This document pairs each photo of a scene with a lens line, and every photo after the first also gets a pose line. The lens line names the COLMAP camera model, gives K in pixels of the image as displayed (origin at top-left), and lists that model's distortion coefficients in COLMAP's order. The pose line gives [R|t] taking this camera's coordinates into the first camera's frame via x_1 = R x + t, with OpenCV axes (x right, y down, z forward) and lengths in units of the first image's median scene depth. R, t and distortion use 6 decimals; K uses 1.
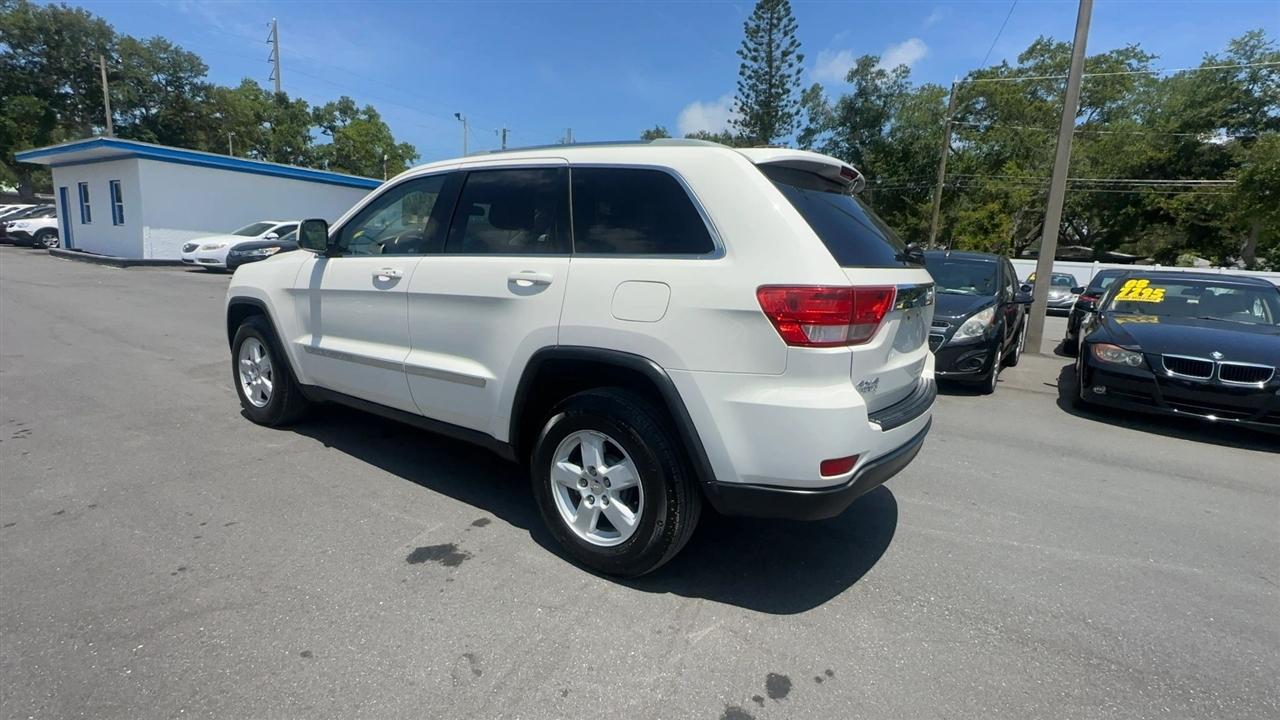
lens RADIAL K [[601.0, 0, 638.4], [0, 601.0, 358.3], [0, 0, 1]] dist [-0.001527, 0.000735]
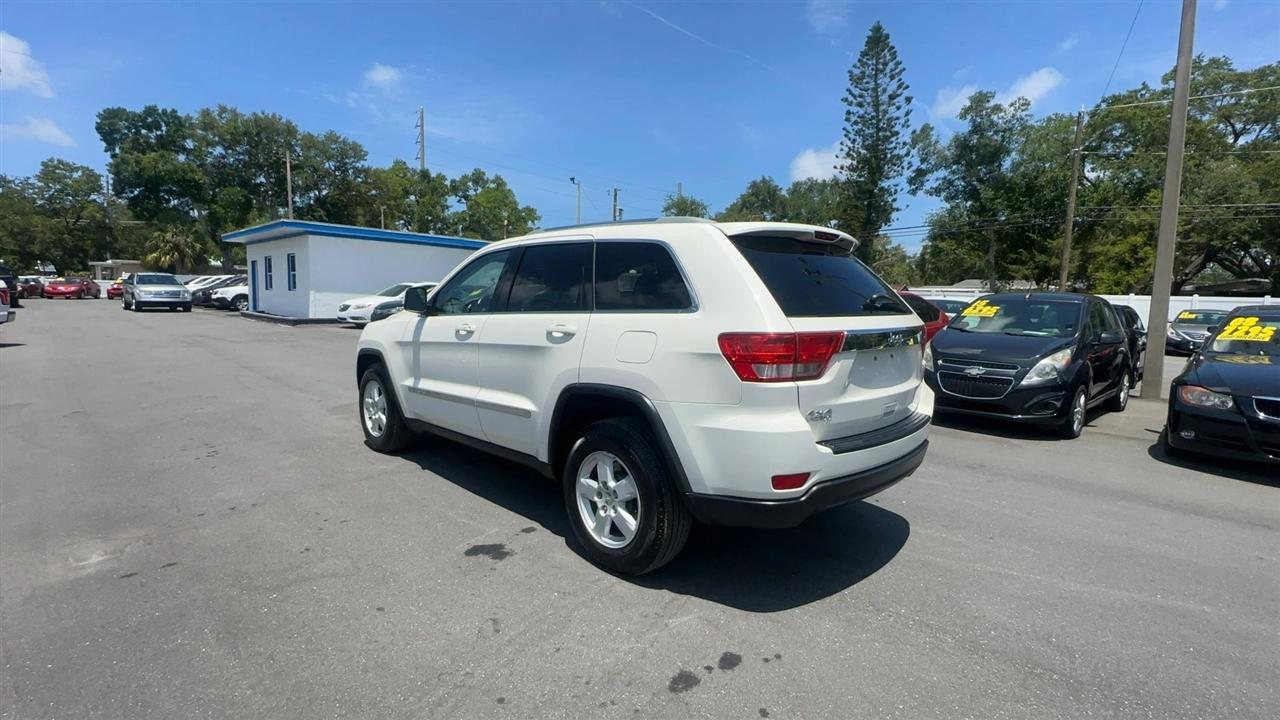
lens RADIAL K [[601.0, 0, 638.4], [0, 601.0, 358.3], [0, 0, 1]] dist [-0.001527, 0.000735]
pose [[0.982499, -0.010268, -0.185982, 0.020181], [-0.004490, 0.996884, -0.078755, 0.002296], [0.186212, 0.078212, 0.979392, -0.019286]]
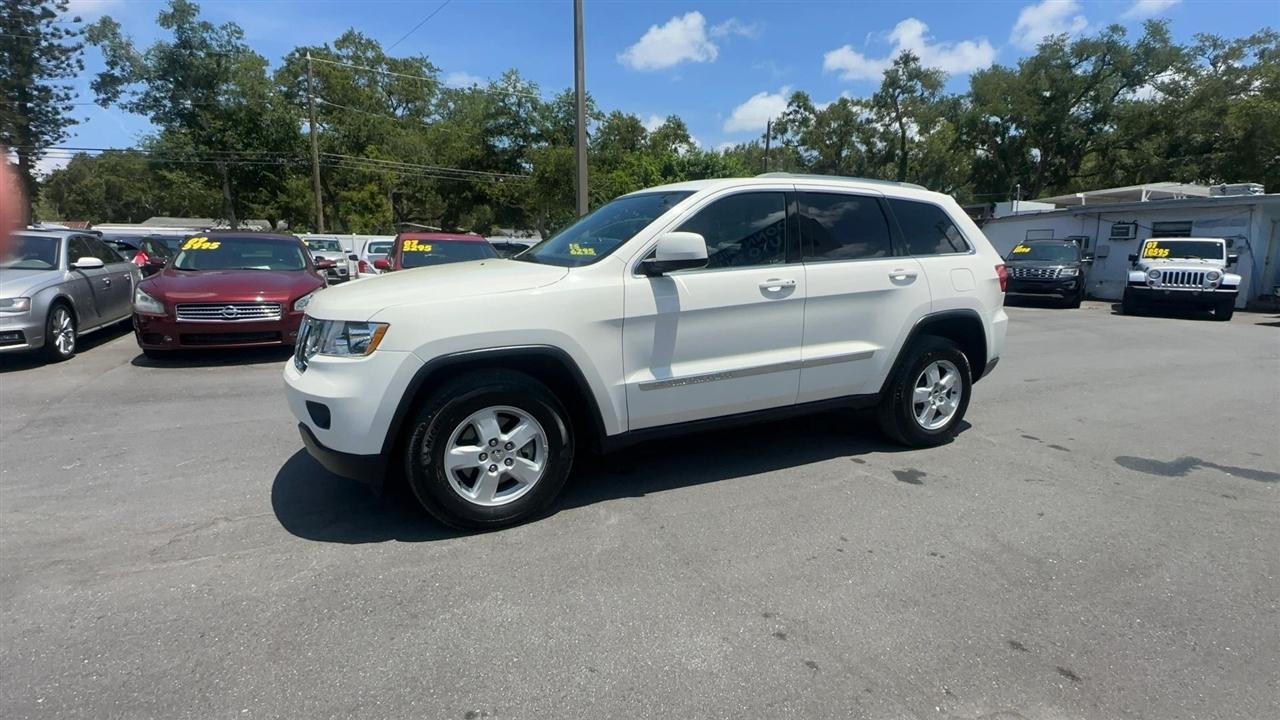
lens RADIAL K [[601.0, 0, 638.4], [0, 601.0, 358.3], [0, 0, 1]] dist [-0.001527, 0.000735]
pose [[0.487517, -0.204299, 0.848875, -0.168491], [0.170977, 0.975754, 0.136641, -0.022829], [-0.856209, 0.078523, 0.510627, 0.076354]]
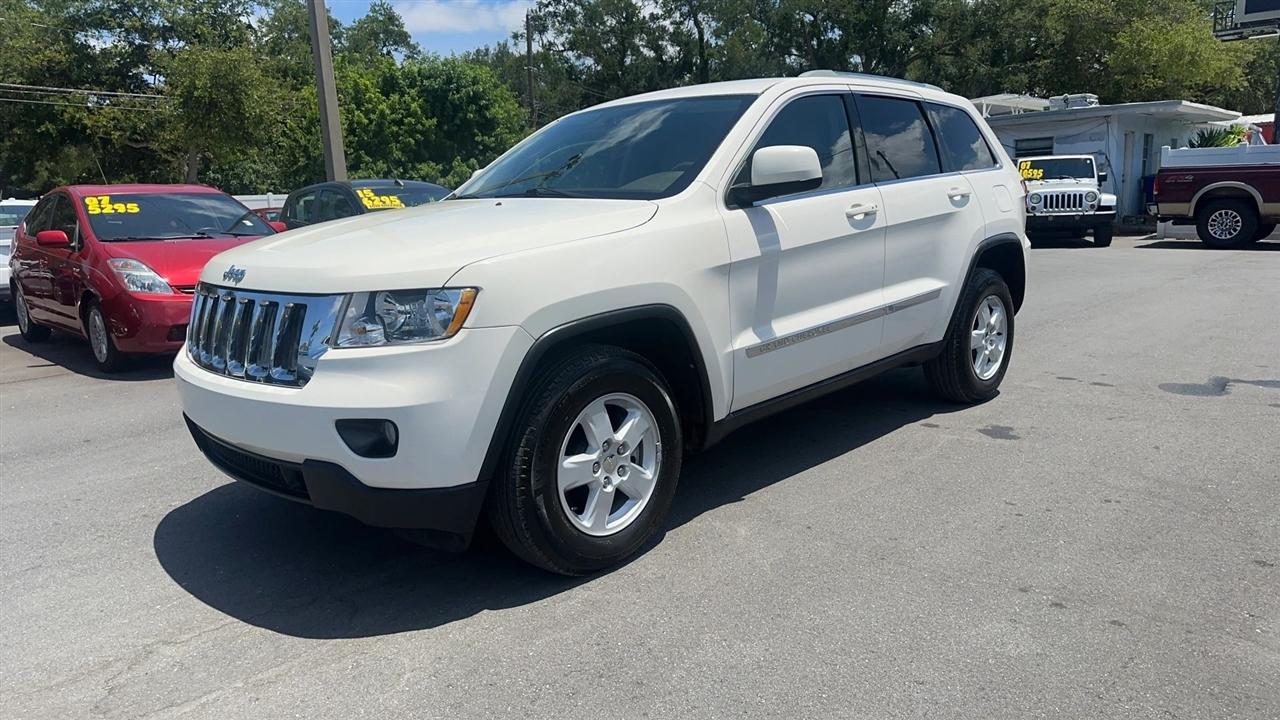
lens RADIAL K [[861.3, 0, 642.1], [0, 861.3, 368.4], [0, 0, 1]] dist [0.047602, -0.056813]
pose [[0.160385, -0.251294, 0.954530, -0.193591], [0.222615, 0.951342, 0.213050, -0.029420], [-0.961623, 0.178323, 0.208523, 0.122790]]
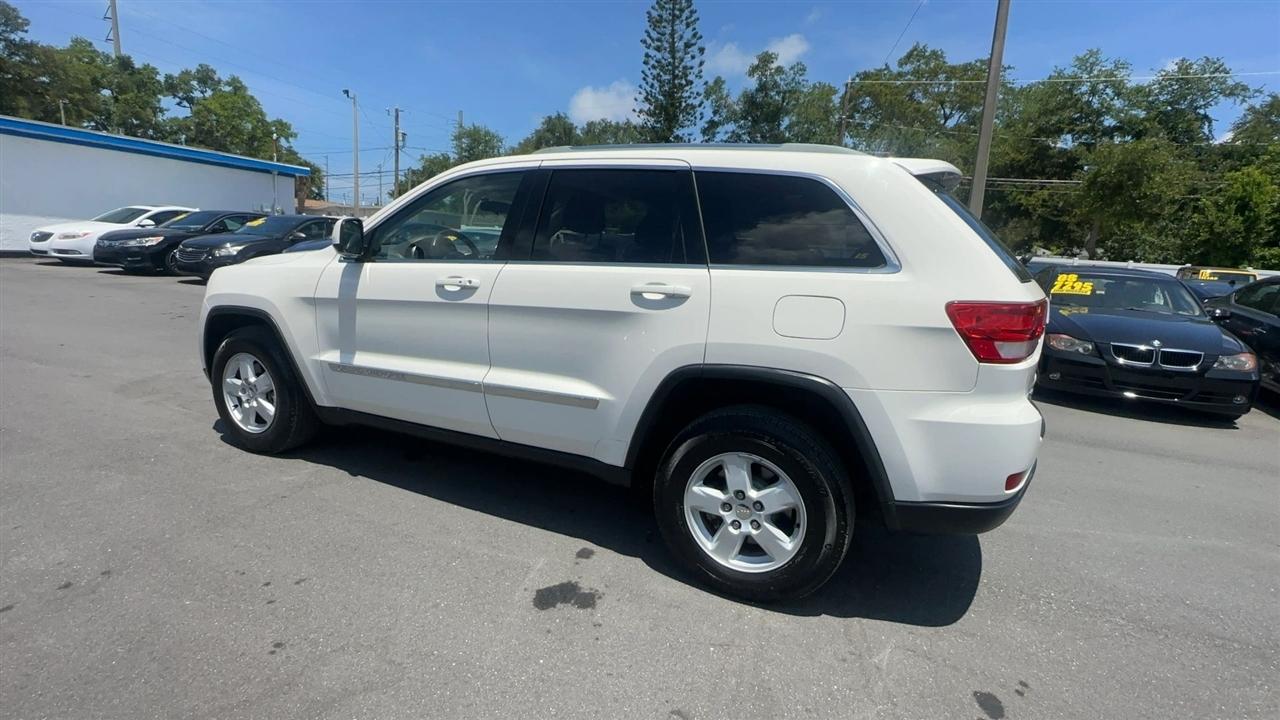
lens RADIAL K [[601.0, 0, 638.4], [0, 601.0, 358.3], [0, 0, 1]] dist [-0.001527, 0.000735]
pose [[0.985397, -0.028772, 0.167826, -0.035202], [0.025510, 0.999442, 0.021559, -0.004770], [-0.168352, -0.016963, 0.985581, 0.008761]]
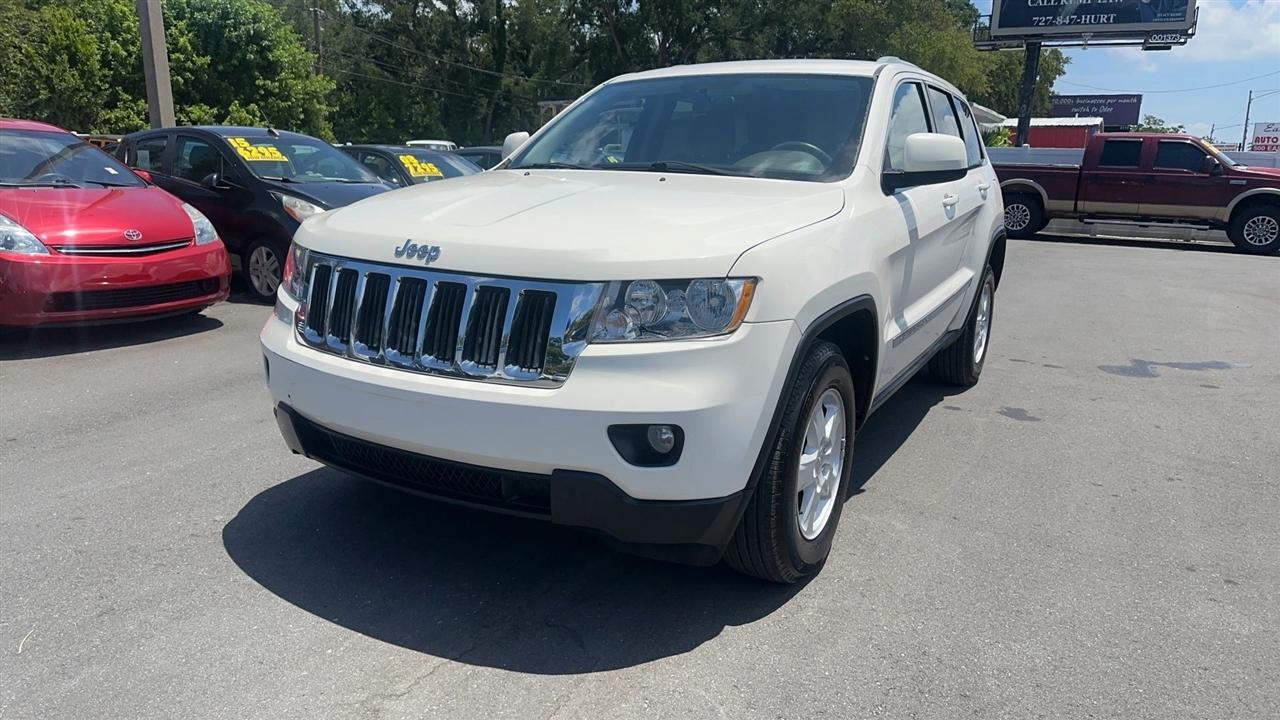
lens RADIAL K [[866.2, 0, 643.7], [0, 866.2, 363.6], [0, 0, 1]] dist [0.029889, -0.035472]
pose [[-0.084732, -0.279925, 0.956275, -0.187818], [0.154392, 0.944447, 0.290142, -0.039939], [-0.984370, 0.172226, -0.036807, 0.172372]]
